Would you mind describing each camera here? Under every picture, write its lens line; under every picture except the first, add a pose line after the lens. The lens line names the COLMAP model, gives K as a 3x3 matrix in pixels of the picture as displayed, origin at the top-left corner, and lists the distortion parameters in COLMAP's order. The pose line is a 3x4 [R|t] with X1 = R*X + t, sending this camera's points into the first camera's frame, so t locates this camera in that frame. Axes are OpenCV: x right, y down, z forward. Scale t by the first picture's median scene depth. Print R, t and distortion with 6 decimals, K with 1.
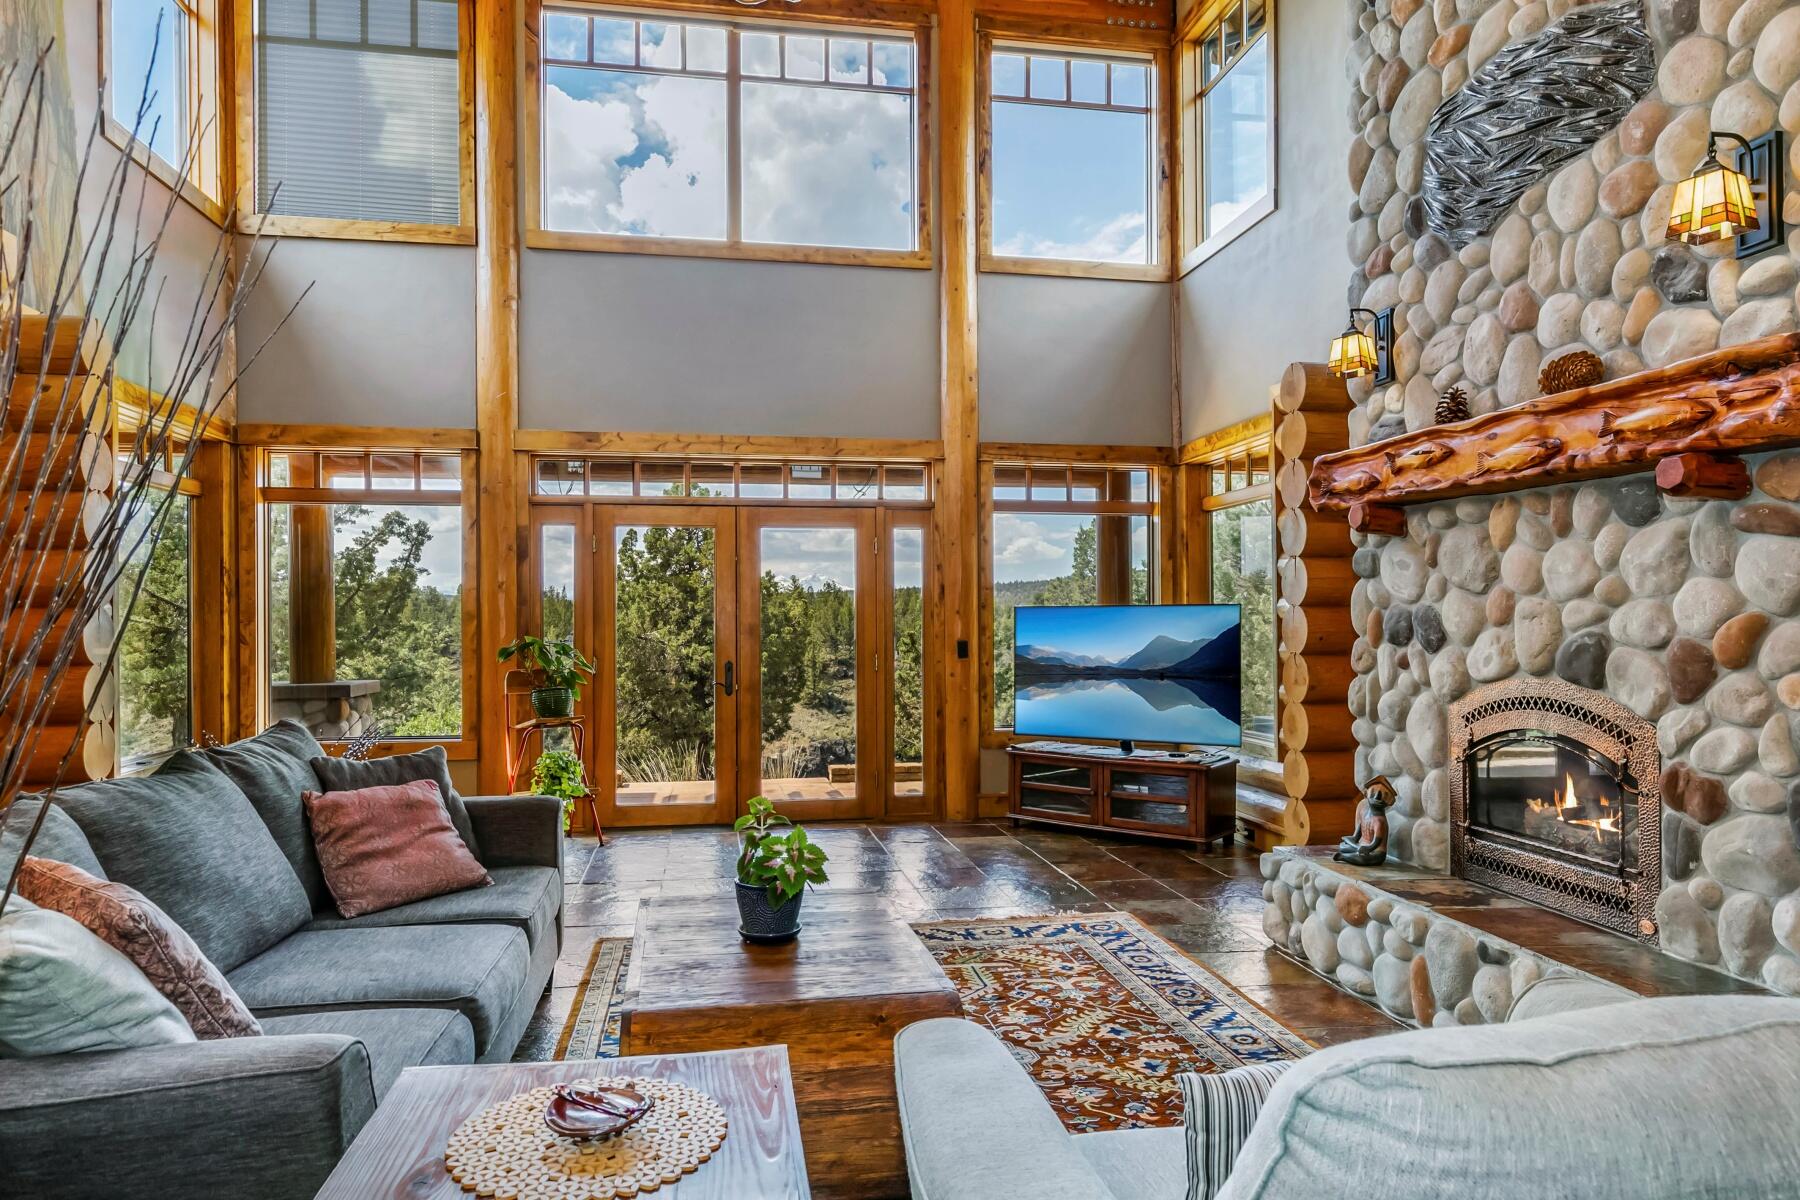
lens RADIAL K [[1120.3, 0, 928.9], [0, 1120.3, 620.0], [0, 0, 1]] dist [-0.005131, 0.002445]
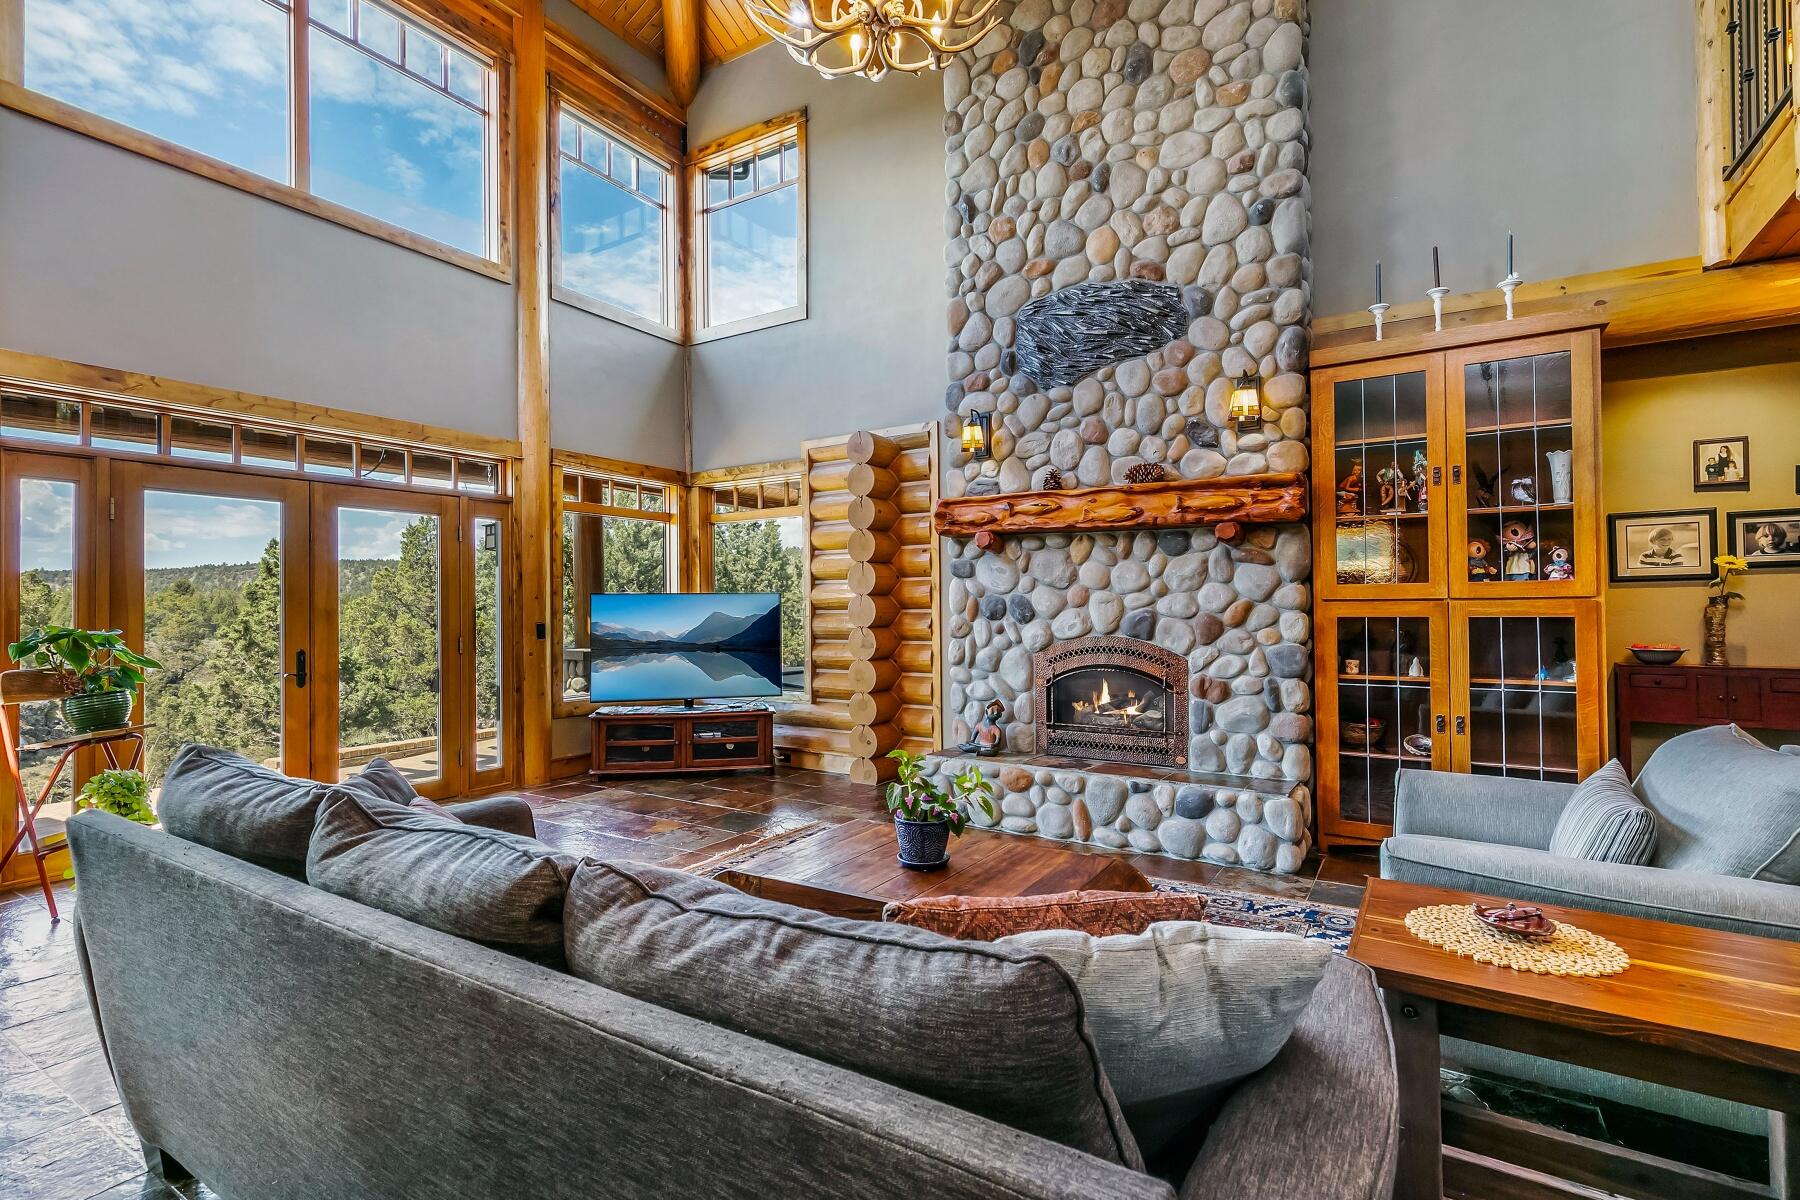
lens RADIAL K [[825.3, 0, 913.2], [0, 825.3, 601.5], [0, 0, 1]] dist [0.001315, -0.000656]
pose [[0.668898, 0.005582, 0.743333, -0.584117], [0.000174, 0.999971, -0.007666, 0.005399], [-0.743354, 0.005257, 0.668878, 0.294597]]
